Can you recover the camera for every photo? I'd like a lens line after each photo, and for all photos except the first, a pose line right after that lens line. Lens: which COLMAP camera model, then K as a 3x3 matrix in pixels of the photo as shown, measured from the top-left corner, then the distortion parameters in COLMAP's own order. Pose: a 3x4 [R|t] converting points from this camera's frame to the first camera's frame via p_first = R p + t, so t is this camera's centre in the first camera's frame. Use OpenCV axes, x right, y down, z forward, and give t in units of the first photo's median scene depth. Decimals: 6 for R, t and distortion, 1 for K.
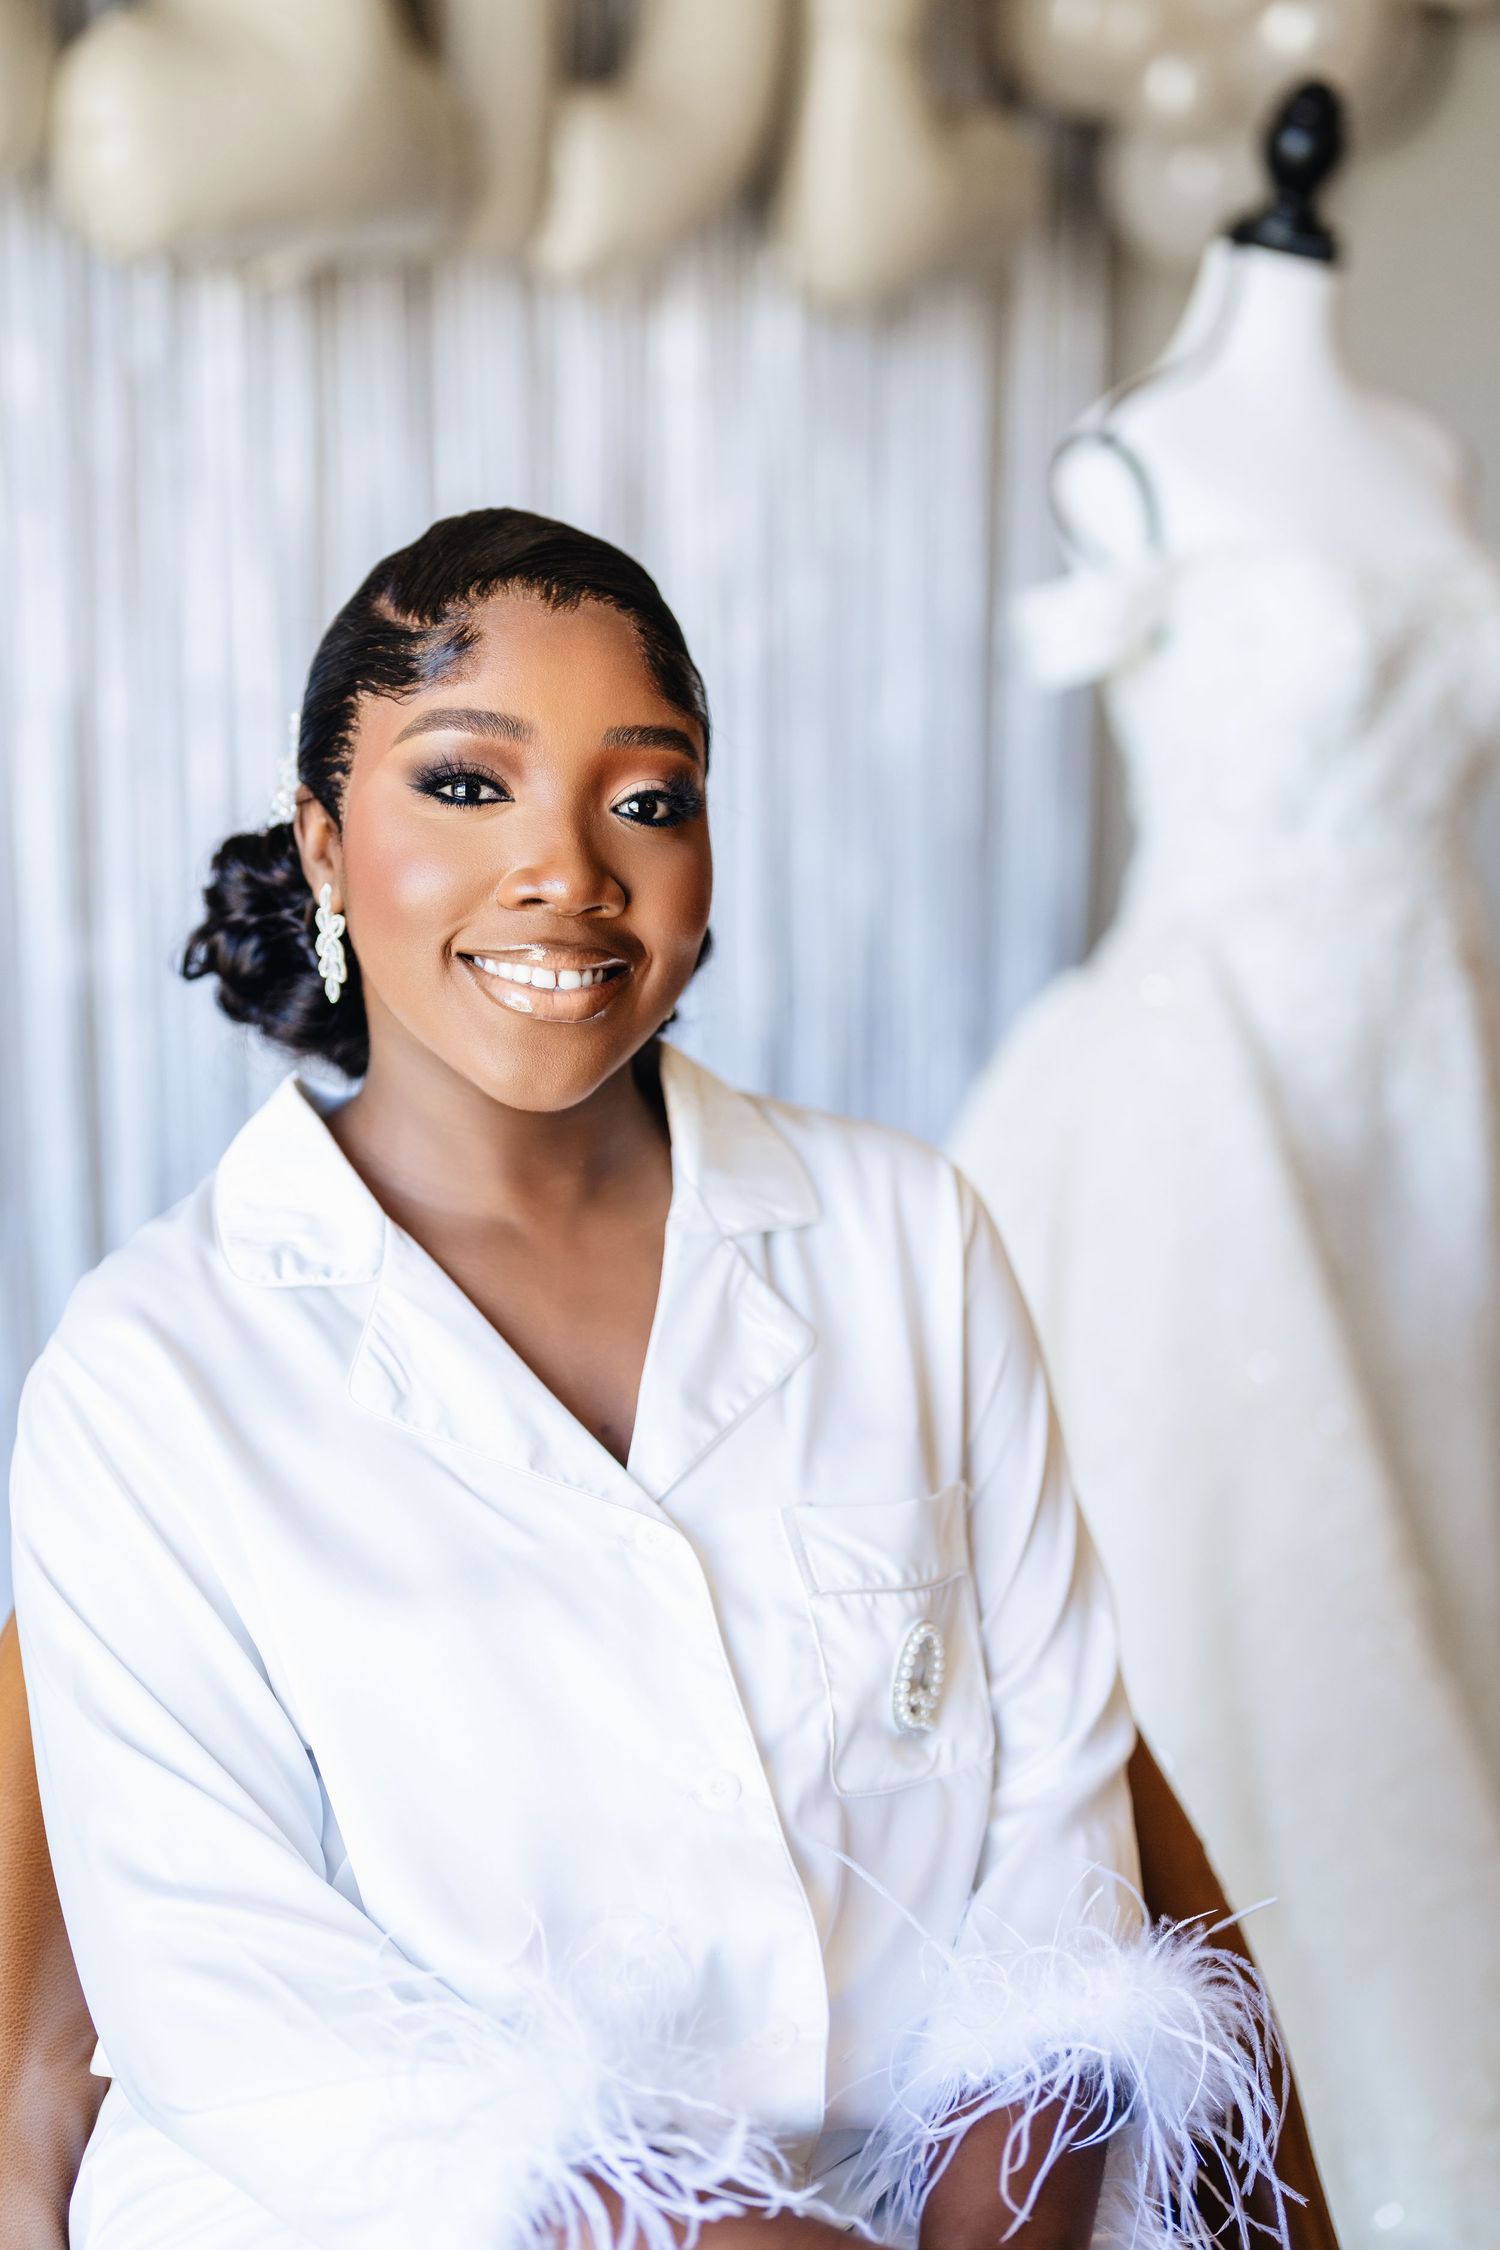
lens RADIAL K [[3186.3, 0, 750.0], [0, 3186.3, 1125.0], [0, 0, 1]] dist [-0.018080, 0.086136]
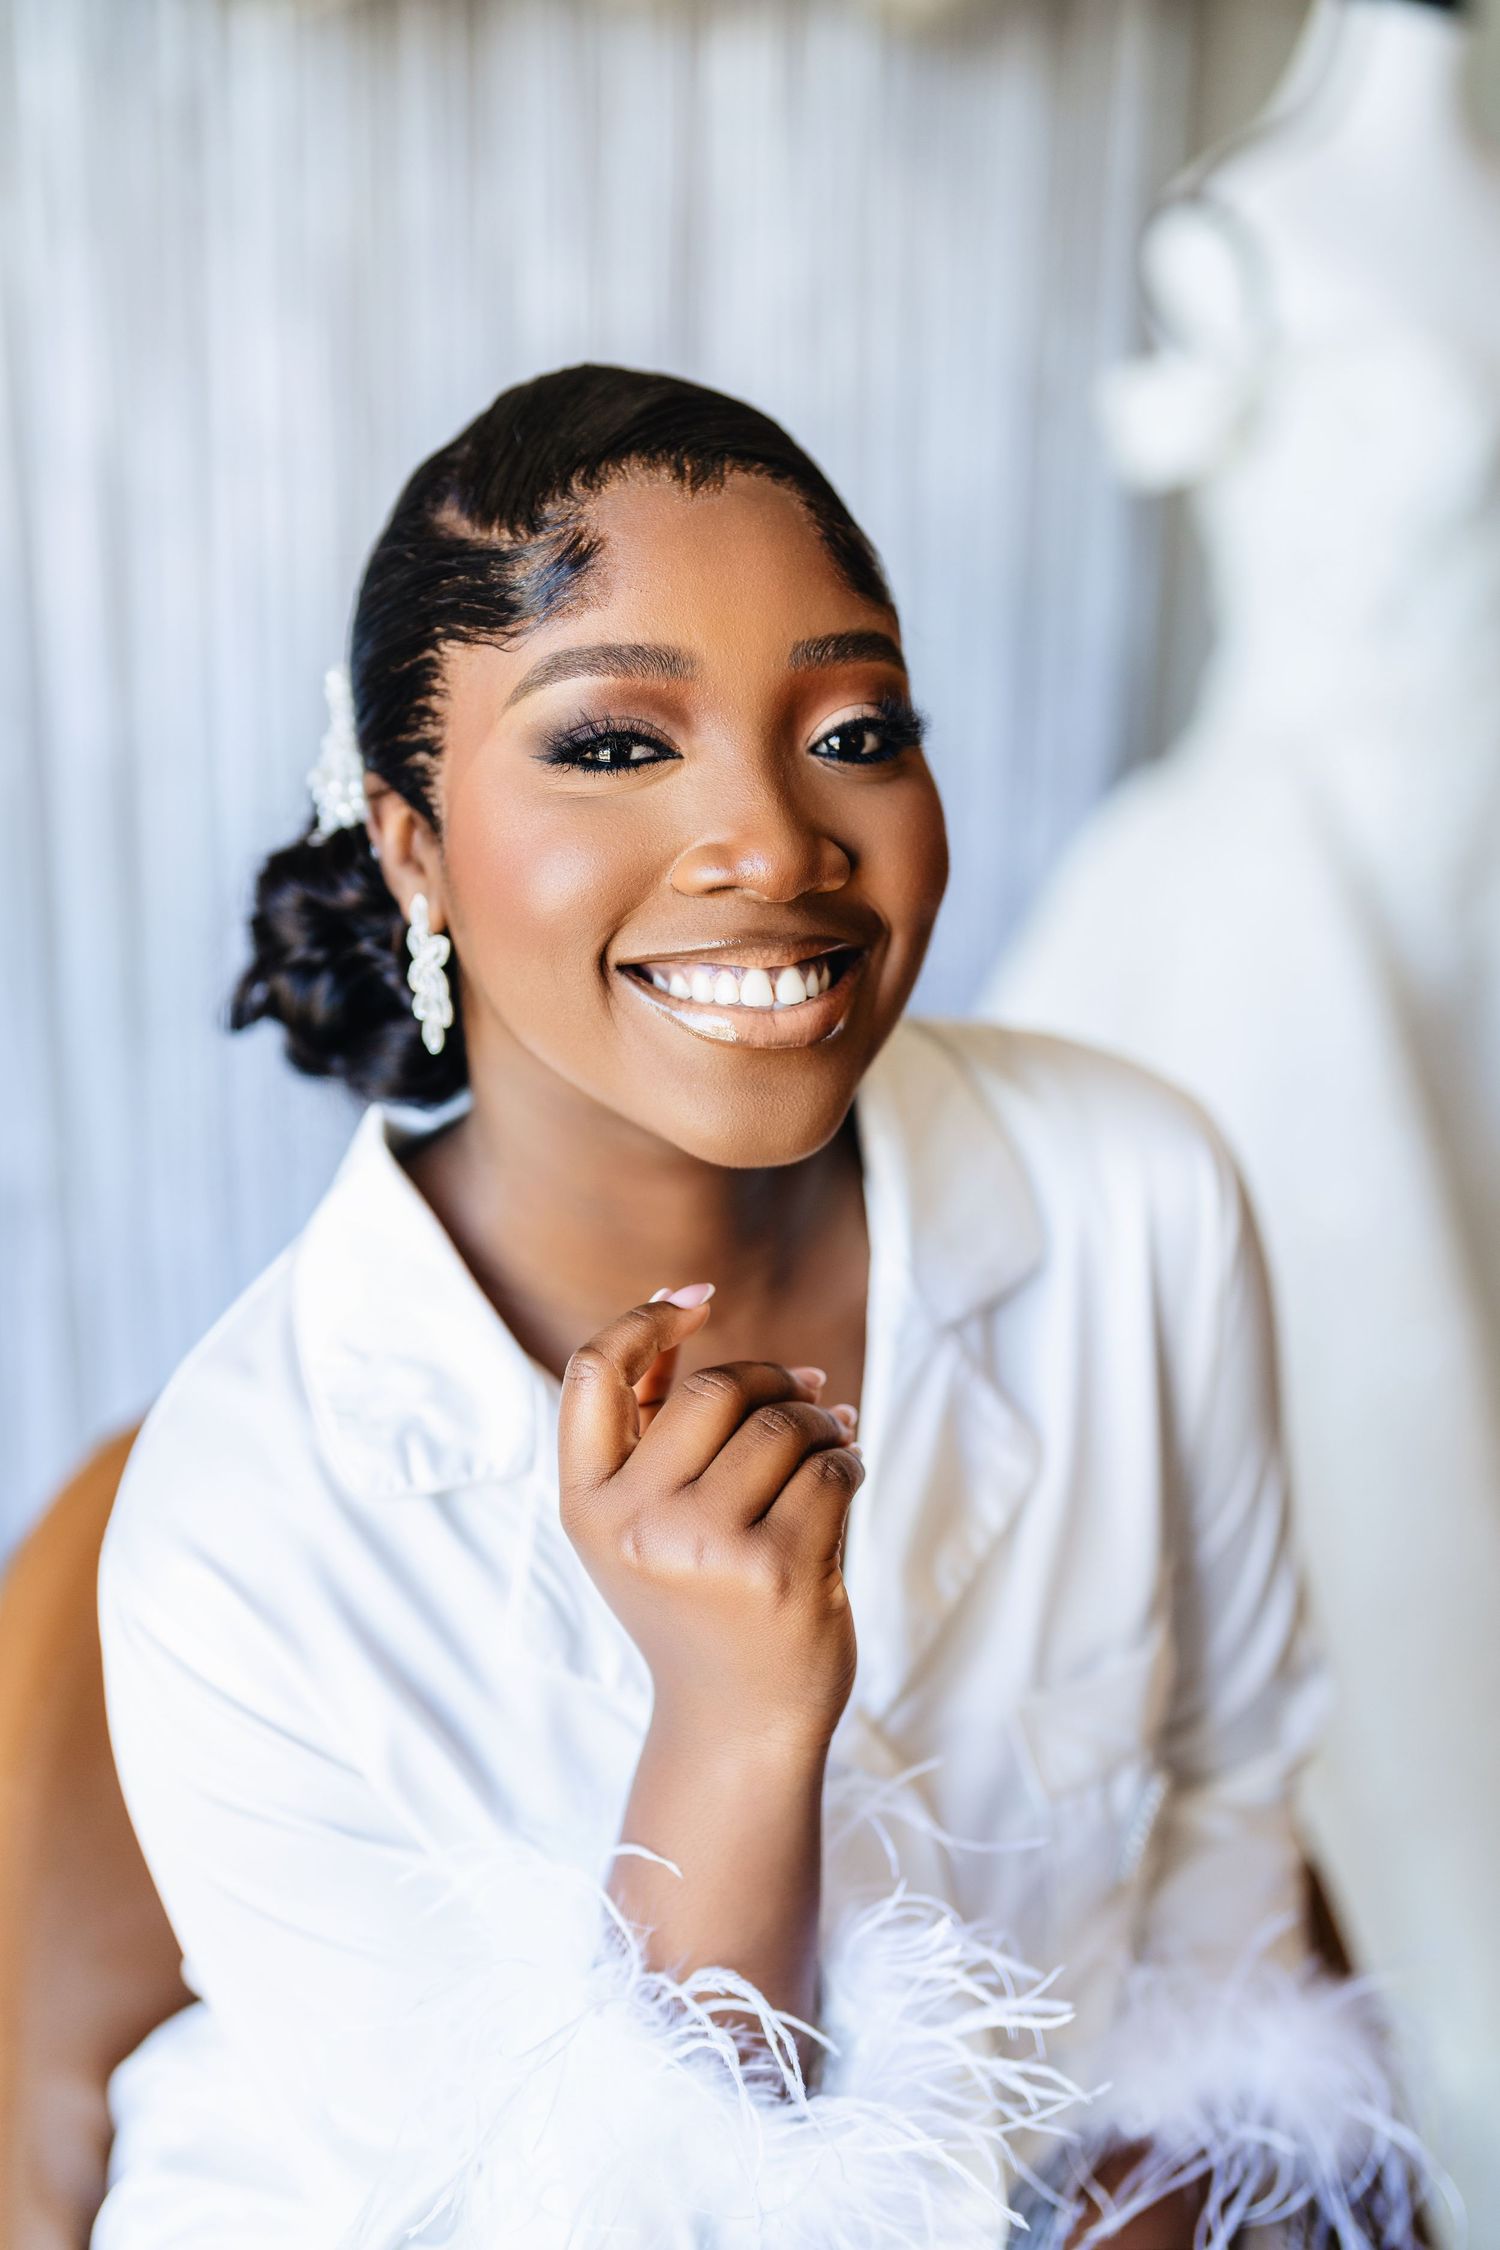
lens RADIAL K [[2806.2, 0, 750.0], [0, 2806.2, 1125.0], [0, 0, 1]] dist [-0.019676, -0.000609]
pose [[0.986779, -0.153426, 0.052219, -0.103624], [0.149516, 0.986135, 0.071994, -0.062279], [-0.062541, -0.063234, 0.996037, 0.344868]]
